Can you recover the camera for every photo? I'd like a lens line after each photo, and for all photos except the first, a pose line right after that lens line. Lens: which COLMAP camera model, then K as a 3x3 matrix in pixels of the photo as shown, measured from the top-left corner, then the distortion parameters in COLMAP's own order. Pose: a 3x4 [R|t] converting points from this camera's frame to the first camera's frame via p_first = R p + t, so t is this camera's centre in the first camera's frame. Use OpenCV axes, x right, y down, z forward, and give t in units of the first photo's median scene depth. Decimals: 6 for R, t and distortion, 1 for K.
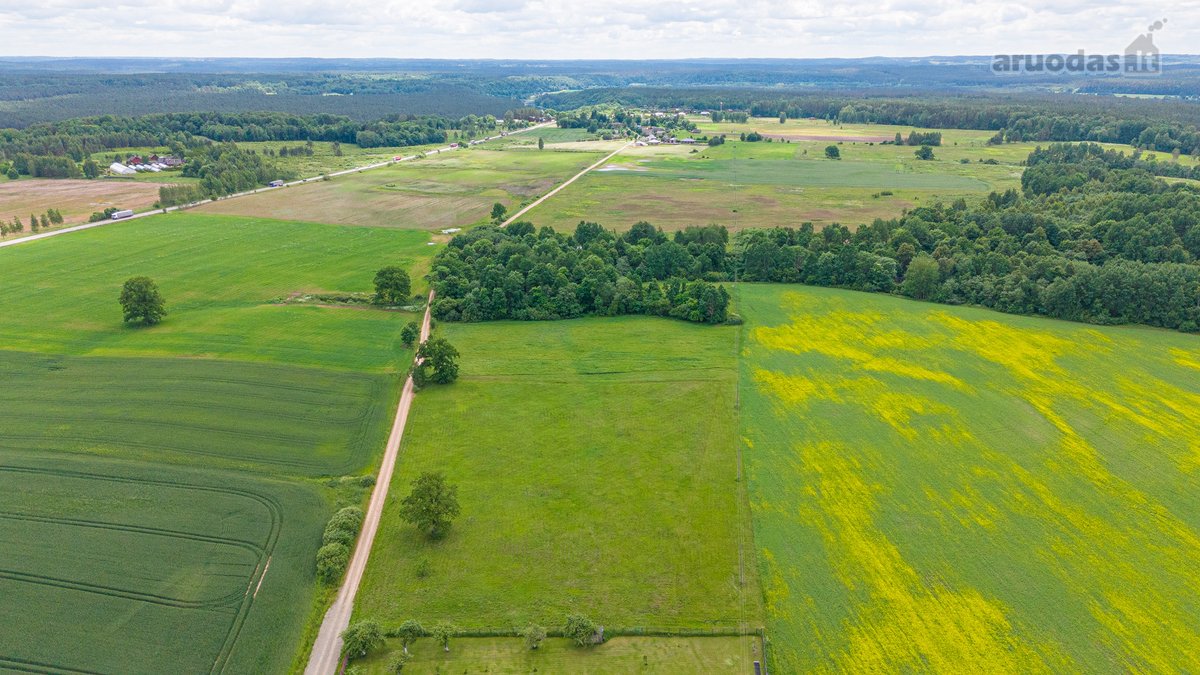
lens RADIAL K [[879.5, 0, 598.7], [0, 879.5, 344.5], [0, 0, 1]] dist [0.075003, -0.071936]
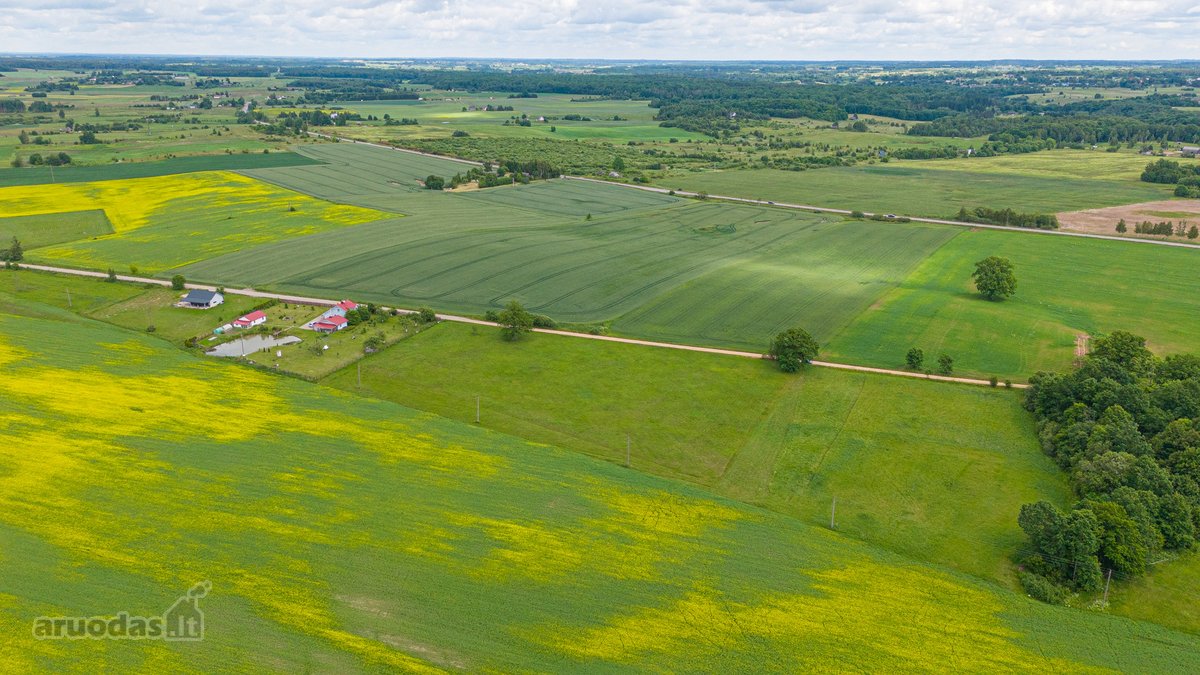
lens RADIAL K [[879.5, 0, 599.9], [0, 879.5, 332.8], [0, 0, 1]] dist [0.075003, -0.071936]
pose [[-0.403856, 0.267971, -0.874695, 0.649061], [-0.288369, 0.870102, 0.399707, -0.277111], [0.868184, 0.413660, -0.274121, 0.851367]]
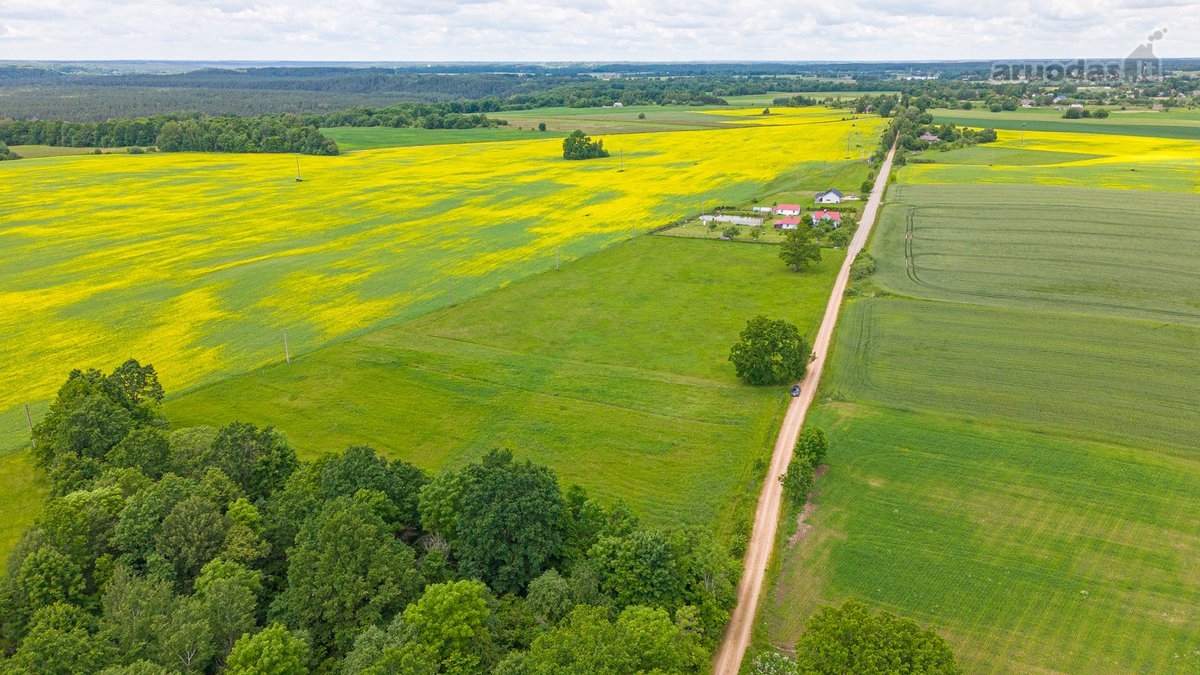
lens RADIAL K [[879.5, 0, 598.2], [0, 879.5, 342.3], [0, 0, 1]] dist [0.075003, -0.071936]
pose [[-0.905368, -0.129743, 0.404320, -0.260704], [0.130376, 0.821249, 0.555474, -0.283929], [-0.404116, 0.555622, -0.726618, 1.193177]]
